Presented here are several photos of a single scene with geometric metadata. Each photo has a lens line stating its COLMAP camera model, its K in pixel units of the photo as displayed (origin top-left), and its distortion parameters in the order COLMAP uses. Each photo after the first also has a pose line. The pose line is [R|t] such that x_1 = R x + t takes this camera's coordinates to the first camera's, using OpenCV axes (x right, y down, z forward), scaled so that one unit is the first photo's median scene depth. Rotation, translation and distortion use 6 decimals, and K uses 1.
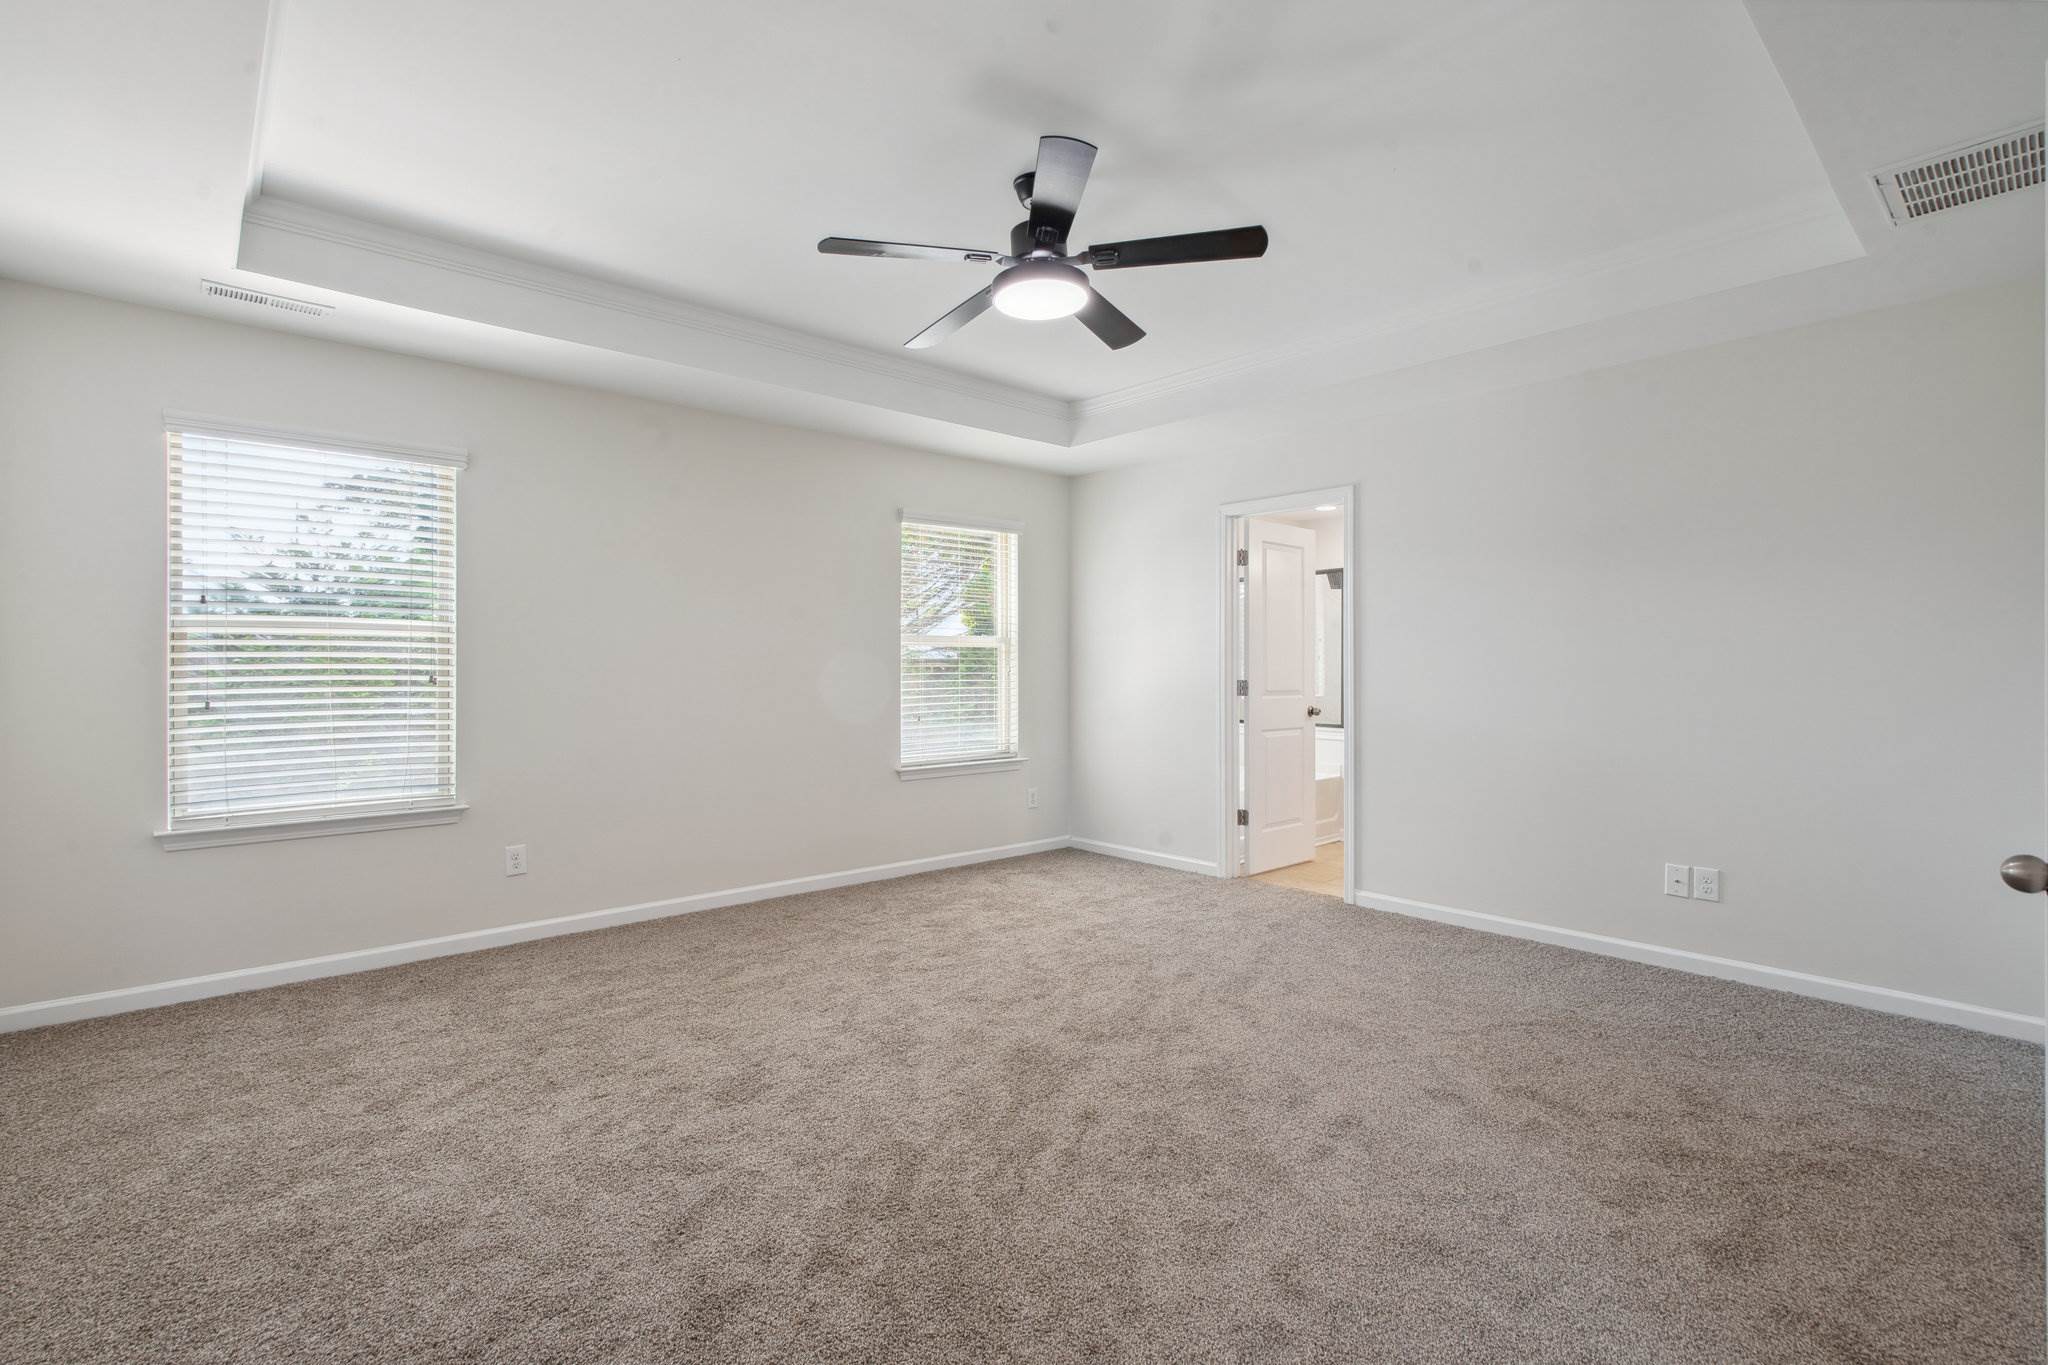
lens RADIAL K [[959.9, 0, 1042.2], [0, 959.9, 673.3], [0, 0, 1]] dist [0.004498, 0.000482]
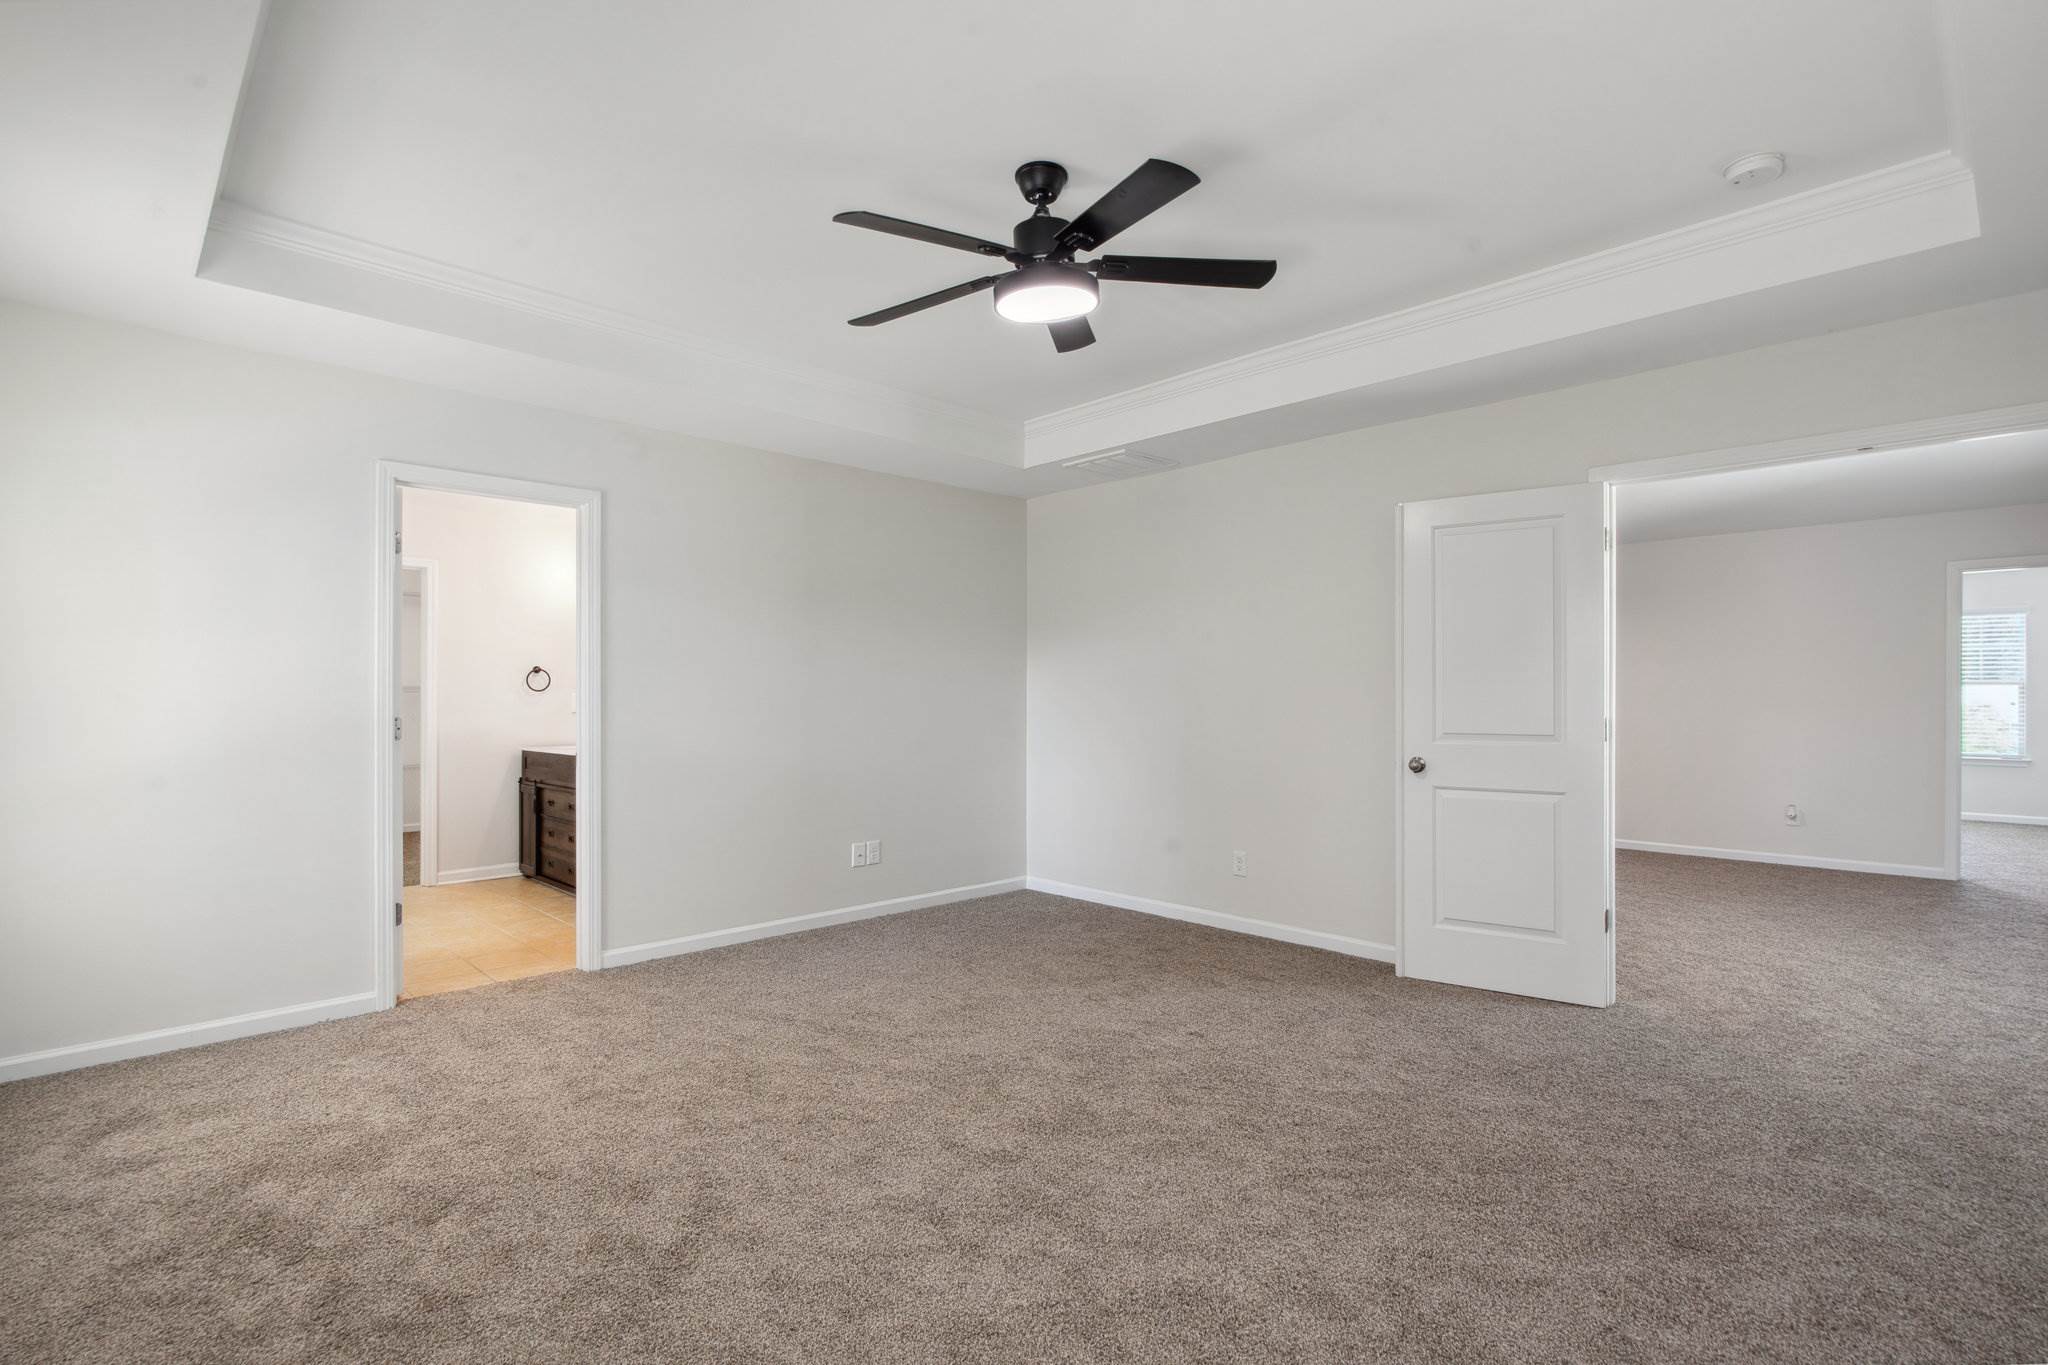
lens RADIAL K [[959.9, 0, 1028.0], [0, 959.9, 692.1], [0, 0, 1]] dist [0.004498, 0.000482]
pose [[-0.031582, 0.008964, 0.999461, -0.793154], [0.006903, 0.999938, -0.008751, -0.003351], [-0.999477, 0.006623, -0.031642, 0.896587]]
